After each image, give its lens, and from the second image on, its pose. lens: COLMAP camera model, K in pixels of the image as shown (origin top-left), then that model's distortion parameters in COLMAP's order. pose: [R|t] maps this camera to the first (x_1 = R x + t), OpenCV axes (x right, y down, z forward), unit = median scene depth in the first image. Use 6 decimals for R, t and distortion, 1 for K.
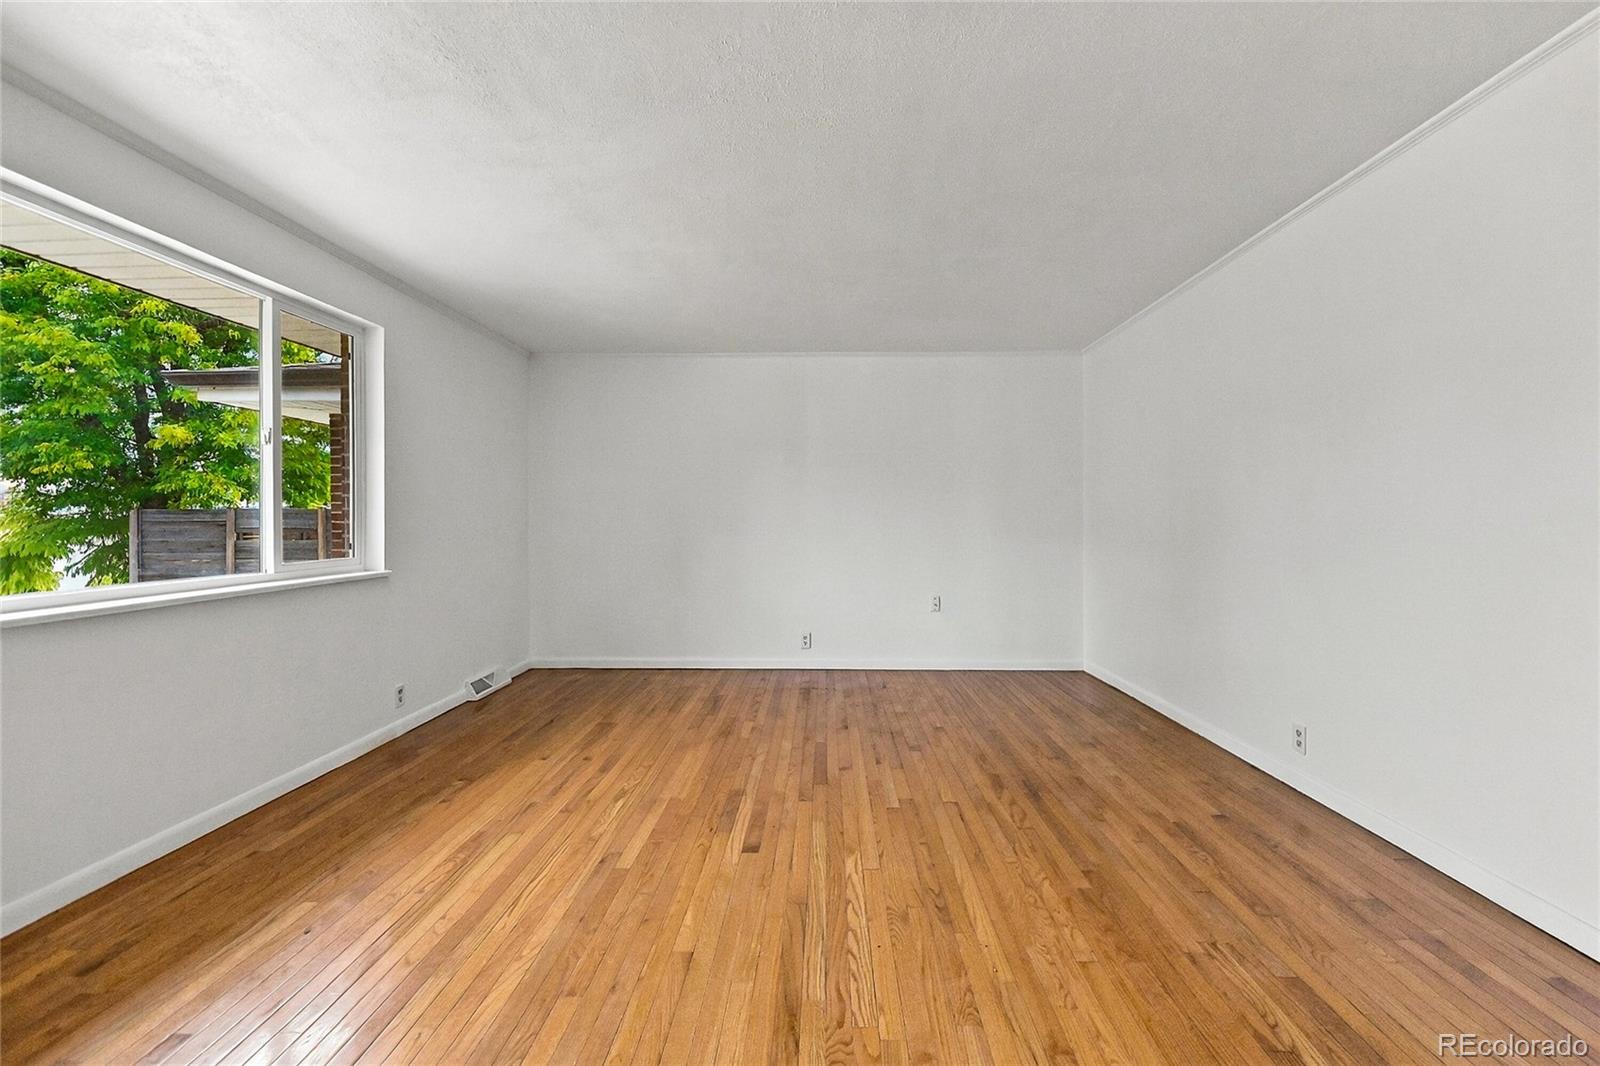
lens RADIAL K [[687.9, 0, 822.7], [0, 687.9, 529.7], [0, 0, 1]] dist [-0.000535, -0.000713]
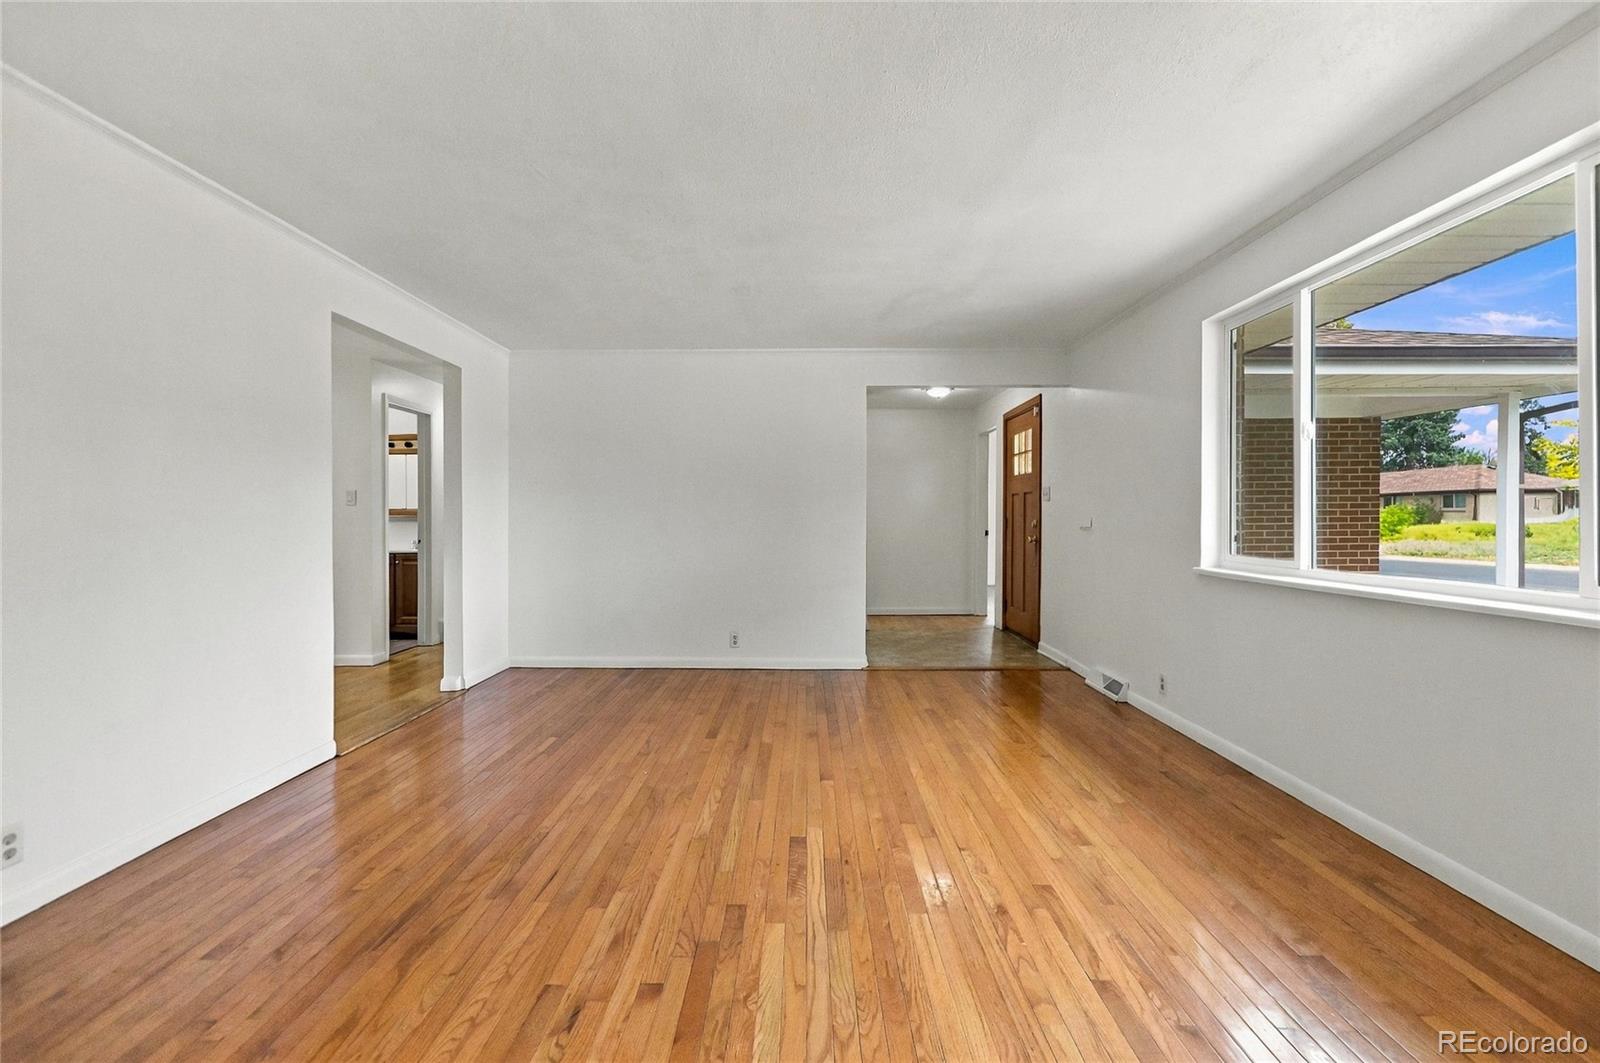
lens RADIAL K [[687.9, 0, 822.7], [0, 687.9, 528.2], [0, 0, 1]] dist [-0.000535, -0.000713]
pose [[-0.999475, 0.009871, -0.030866, -0.102400], [0.008952, 0.999517, 0.029768, -0.027285], [0.031145, 0.029476, -0.999080, 1.808298]]
